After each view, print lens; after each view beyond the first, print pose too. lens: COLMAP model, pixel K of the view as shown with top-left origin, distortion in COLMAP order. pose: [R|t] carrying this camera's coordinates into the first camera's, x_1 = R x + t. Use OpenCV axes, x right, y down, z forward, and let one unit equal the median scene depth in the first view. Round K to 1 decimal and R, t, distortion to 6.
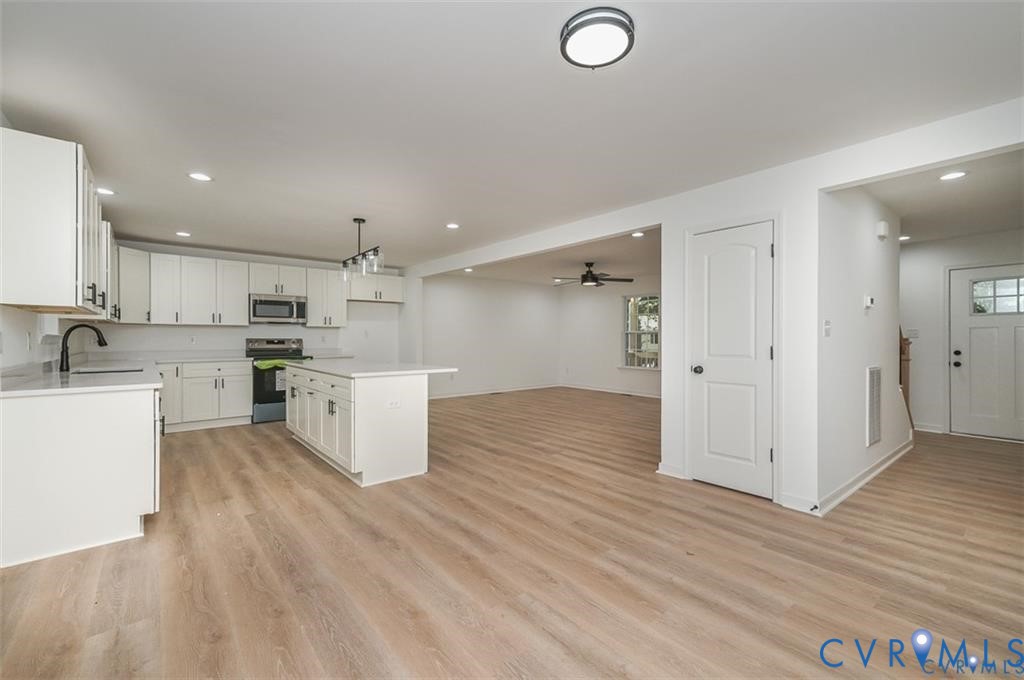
lens RADIAL K [[433.9, 0, 508.6], [0, 433.9, 338.7], [0, 0, 1]] dist [0.012839, -0.000120]
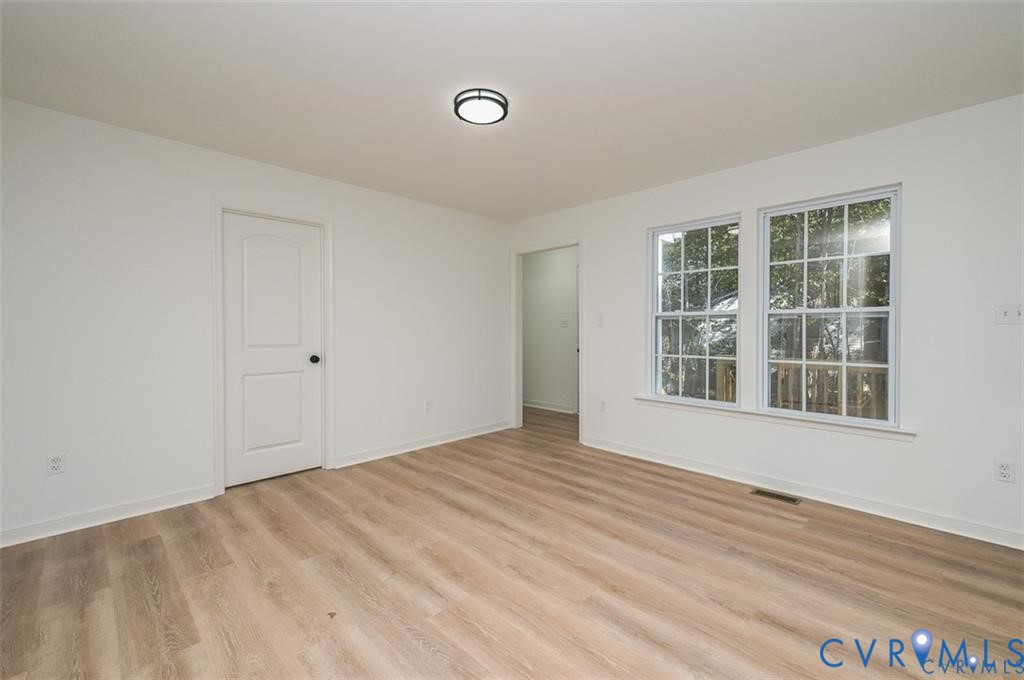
lens RADIAL K [[433.9, 0, 506.9], [0, 433.9, 334.4], [0, 0, 1]] dist [0.012839, -0.000120]
pose [[-0.995389, 0.001516, -0.095908, 0.115995], [0.000273, 0.999916, 0.012975, 0.001758], [0.095920, 0.012889, -0.995306, 1.091820]]
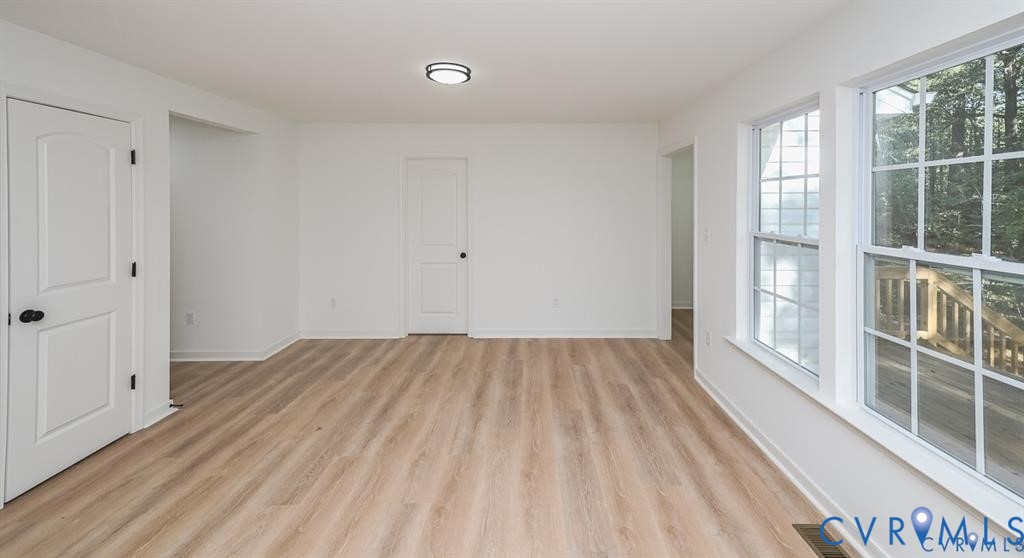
lens RADIAL K [[401.6, 0, 525.1], [0, 401.6, 252.2], [0, 0, 1]] dist [0.021736, 0.000179]
pose [[-0.770802, -0.078017, 0.632280, -0.444453], [0.000817, 0.992351, 0.123442, -0.088138], [-0.637074, 0.095666, -0.764843, 0.899814]]
